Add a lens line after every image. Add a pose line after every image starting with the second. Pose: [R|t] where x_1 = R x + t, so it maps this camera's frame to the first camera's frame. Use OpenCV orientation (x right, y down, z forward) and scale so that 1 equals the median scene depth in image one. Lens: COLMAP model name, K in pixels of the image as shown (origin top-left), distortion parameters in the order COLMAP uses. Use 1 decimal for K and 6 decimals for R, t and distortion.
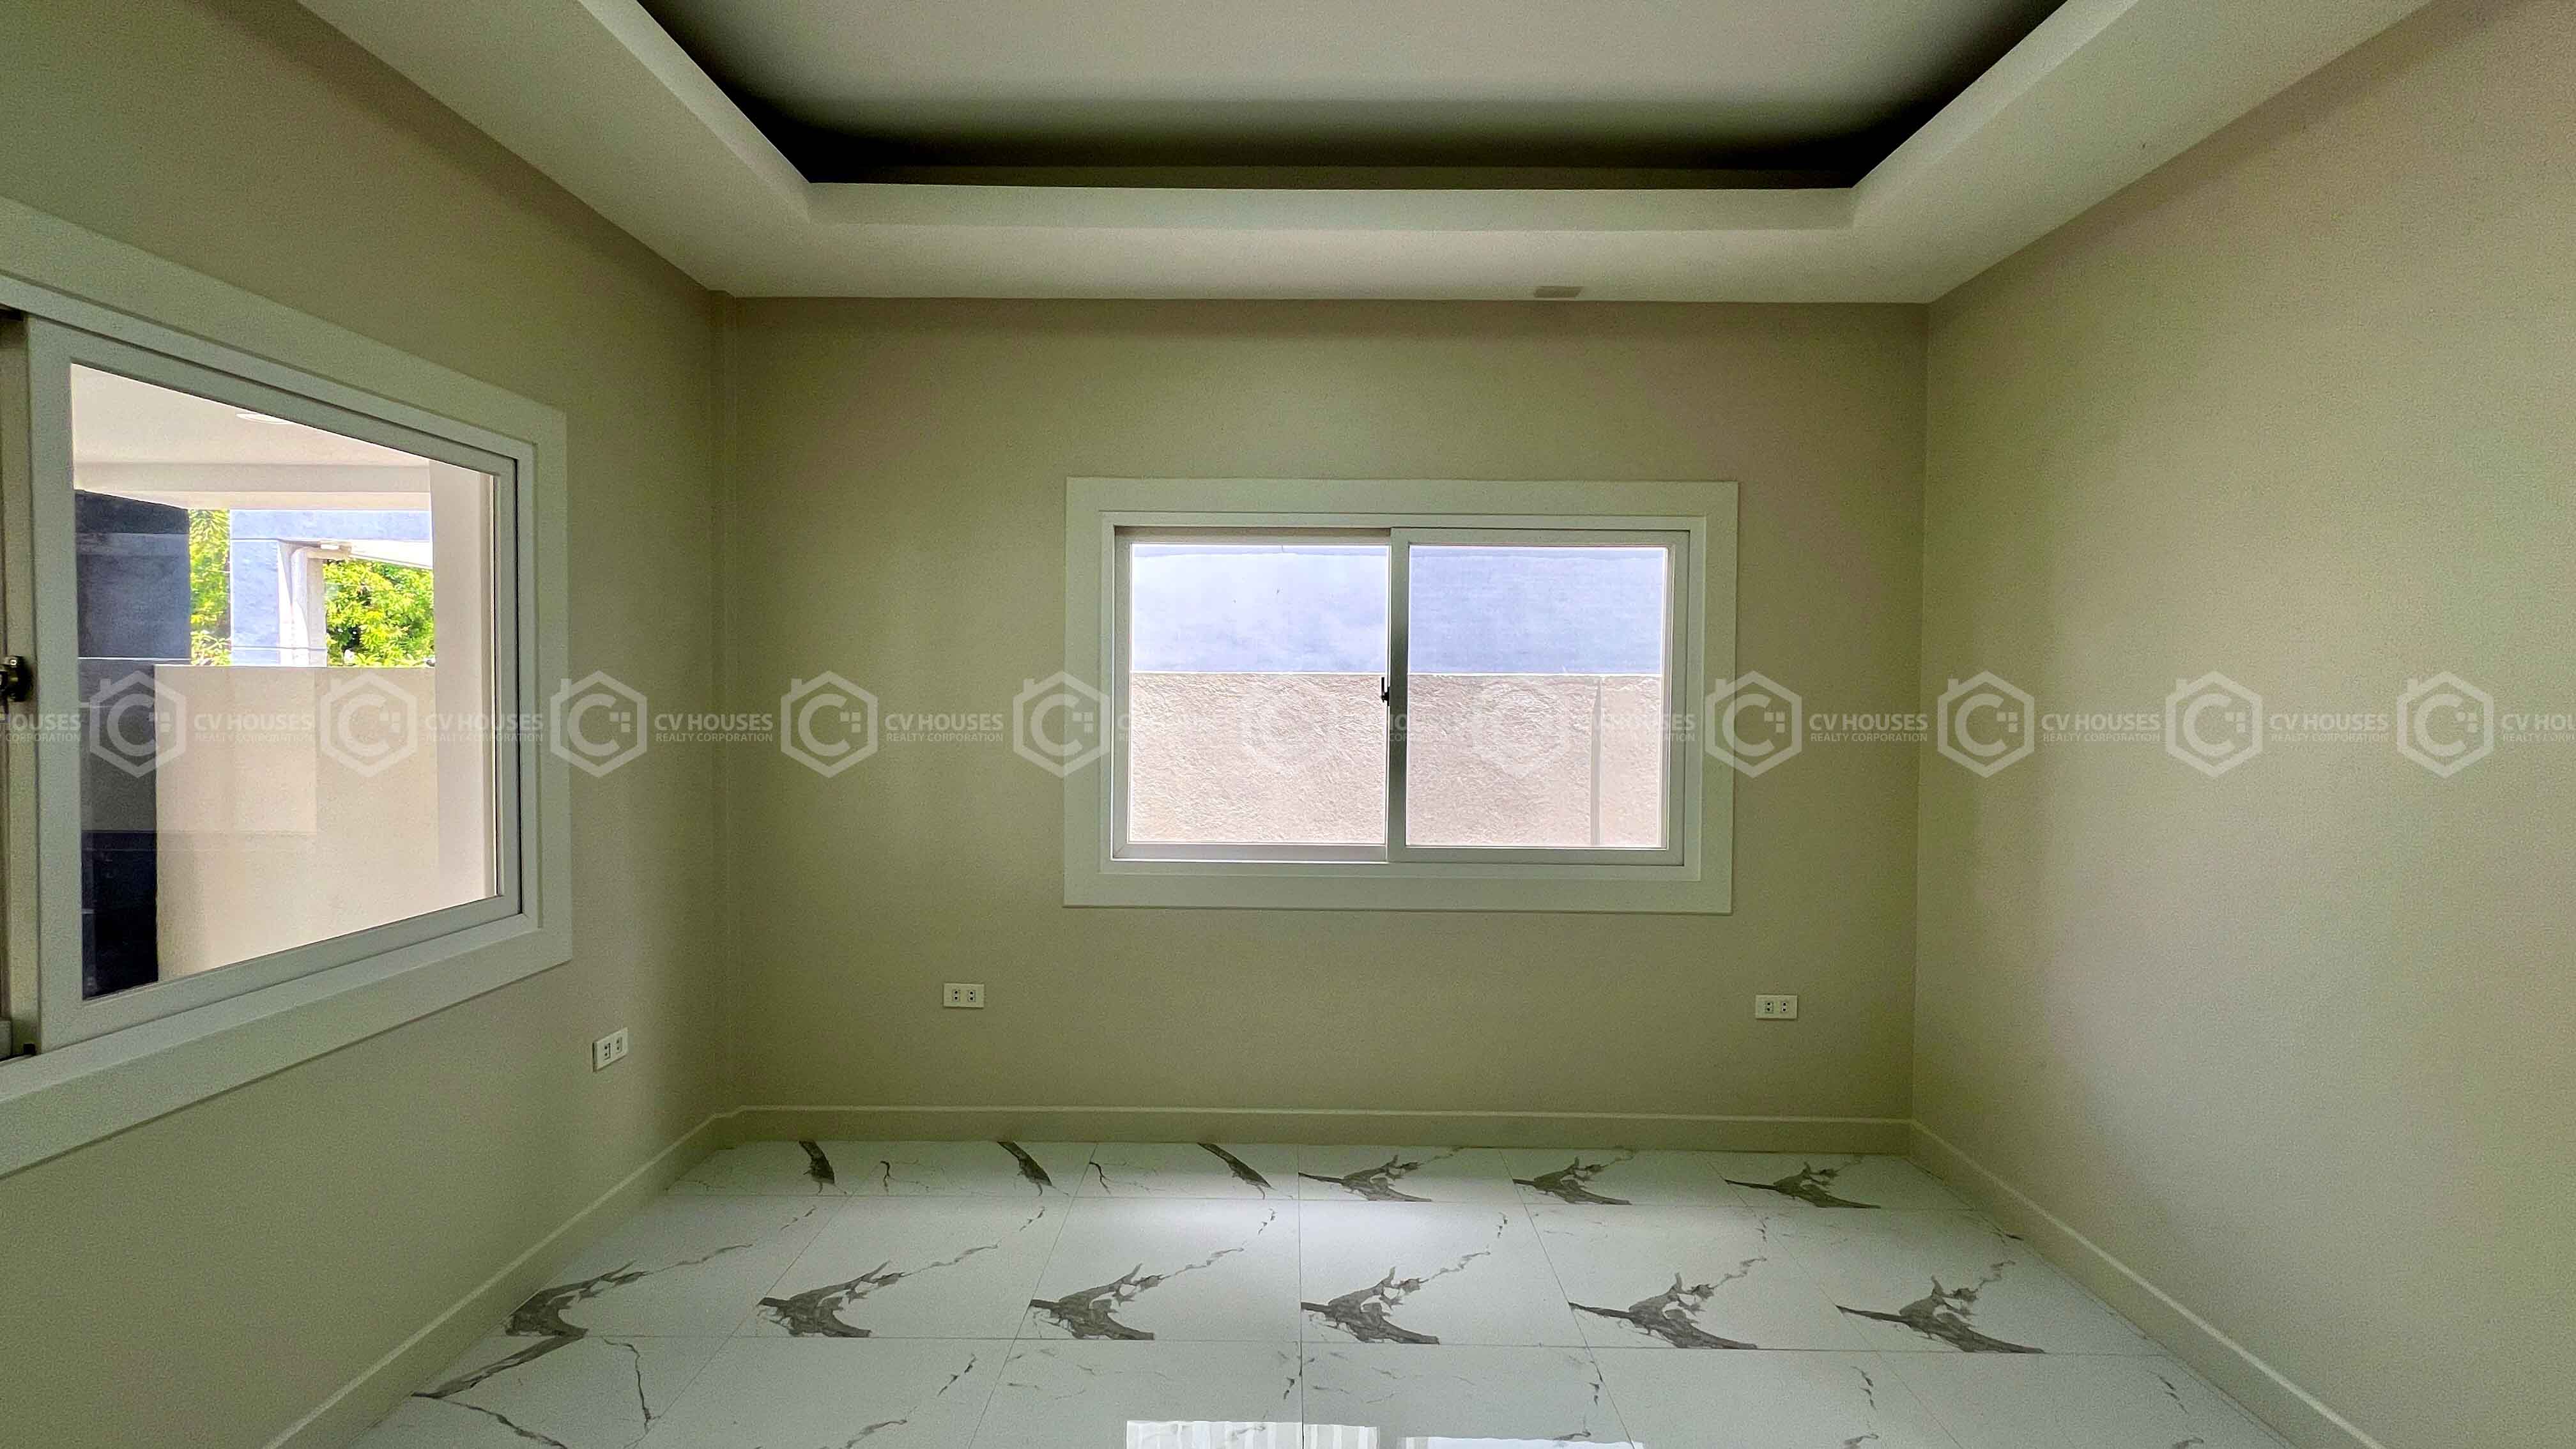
lens RADIAL K [[1046.4, 0, 1288.0], [0, 1046.4, 724.5], [0, 0, 1]] dist [0.001033, 0.000083]
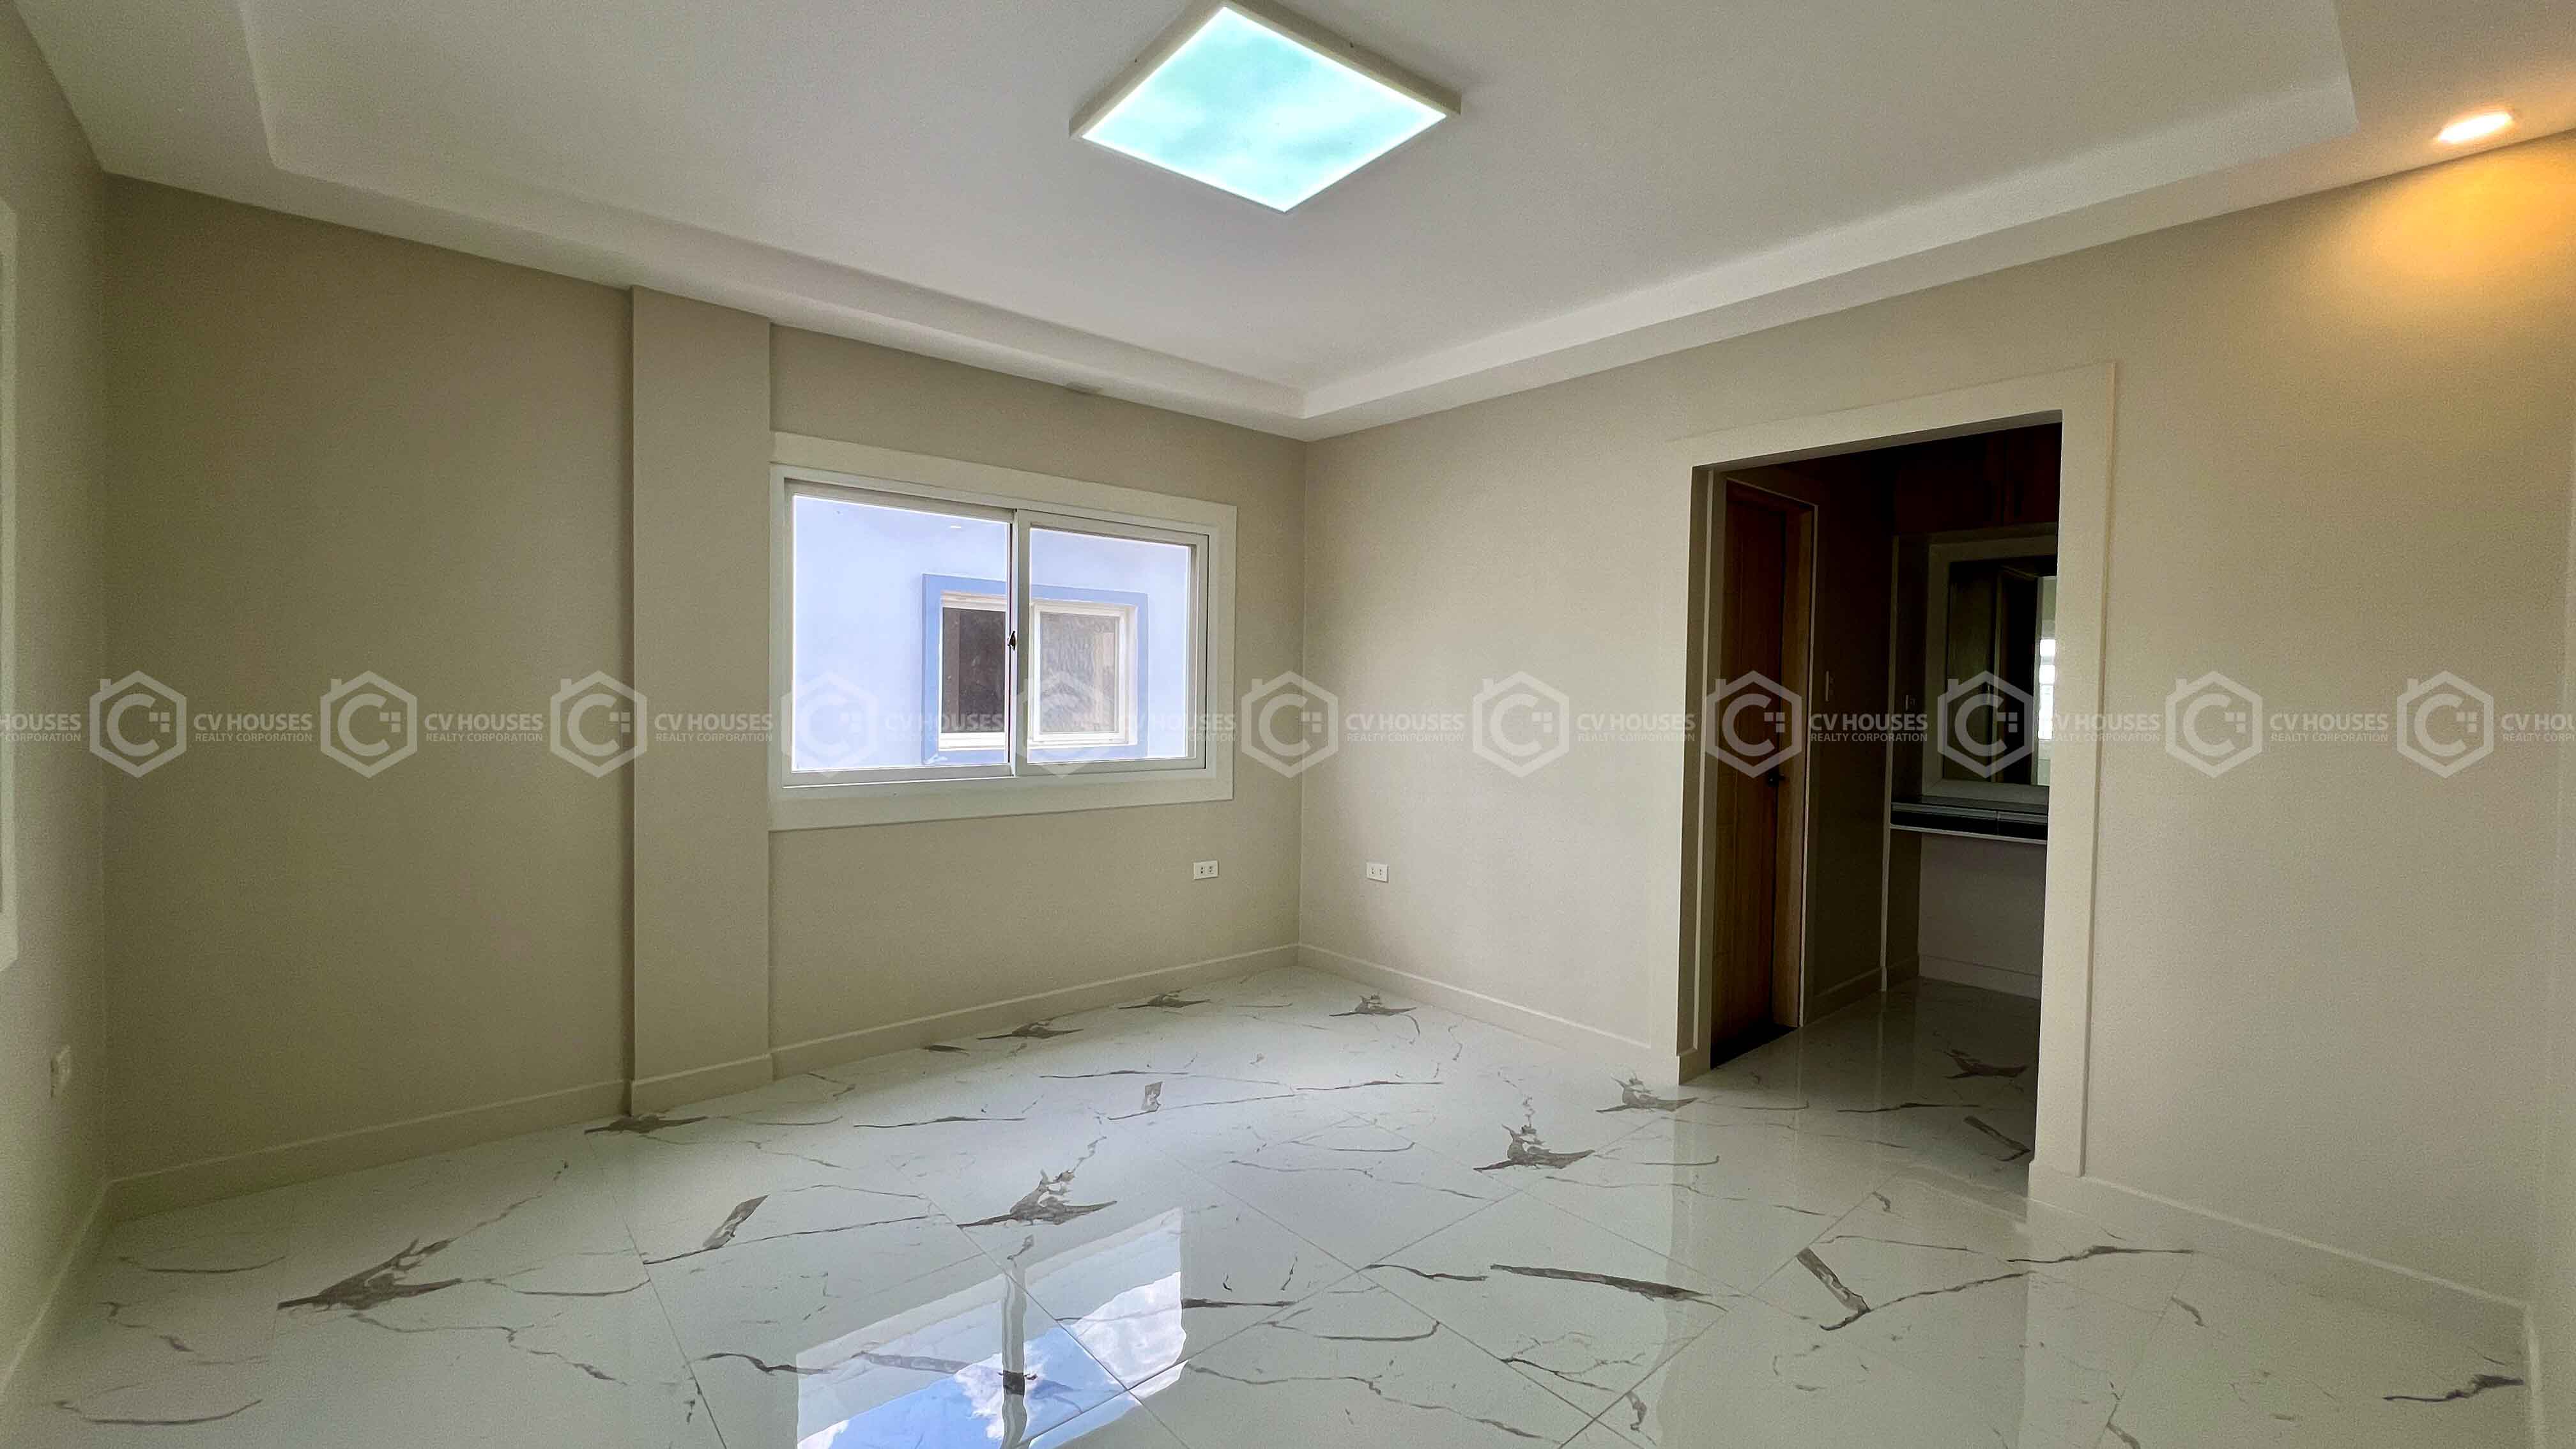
lens RADIAL K [[1046.4, 0, 1288.0], [0, 1046.4, 724.5], [0, 0, 1]] dist [0.001033, 0.000083]
pose [[0.999990, 0.000025, 0.004390, 0.655574], [-0.000025, 1.000000, 0.000002, -0.000031], [-0.004390, -0.000002, 0.999990, -0.004189]]
